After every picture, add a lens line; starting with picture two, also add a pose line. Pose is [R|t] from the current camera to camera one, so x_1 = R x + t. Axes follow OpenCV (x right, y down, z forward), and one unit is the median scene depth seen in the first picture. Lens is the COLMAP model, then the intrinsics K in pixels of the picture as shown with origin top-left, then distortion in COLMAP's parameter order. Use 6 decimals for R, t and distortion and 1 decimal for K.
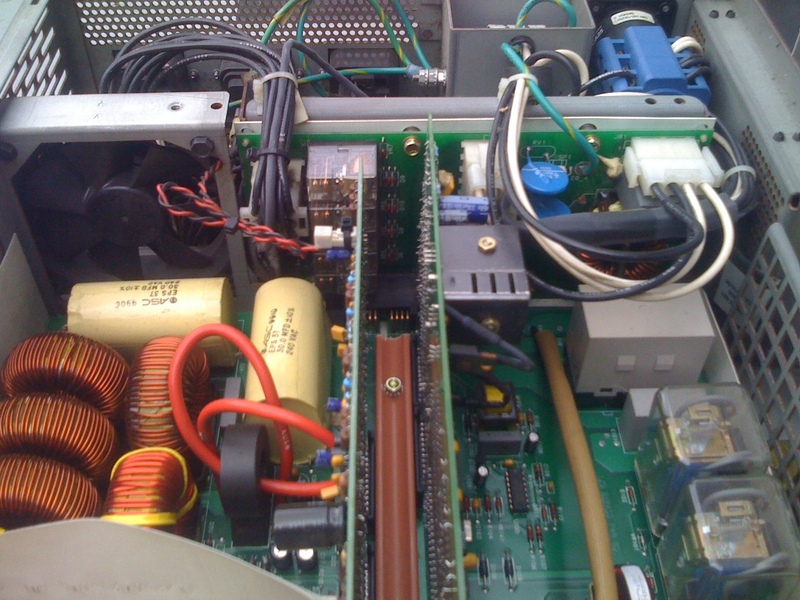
lens RADIAL K [[856.0, 0, 400.0], [0, 856.0, 300.0], [0, 0, 1]] dist [0.060580, -0.005158]
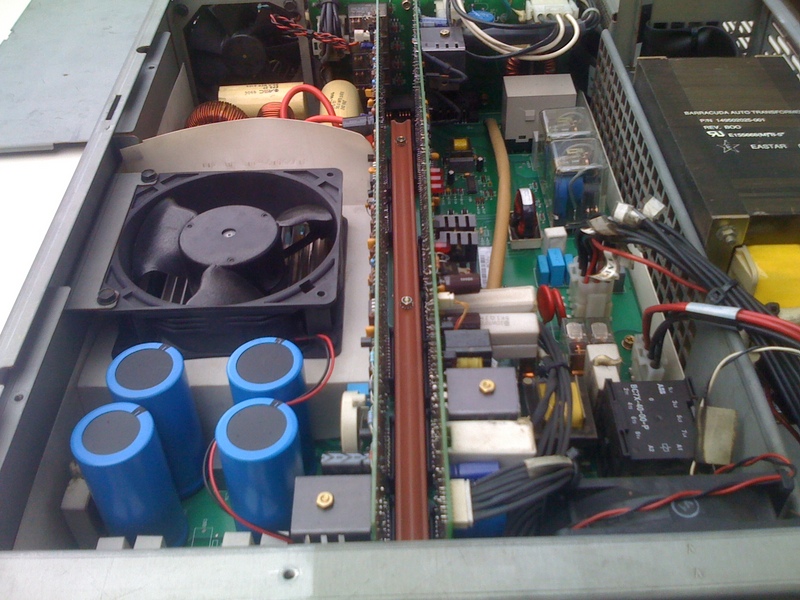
lens RADIAL K [[900.7, 0, 398.1], [0, 900.7, 274.0], [0, 0, 1]] dist [0.091936, -0.444898]
pose [[0.999208, -0.035180, -0.018616, 0.014323], [0.032981, 0.993657, -0.107504, 0.608689], [0.022280, 0.106804, 0.994030, -0.849396]]
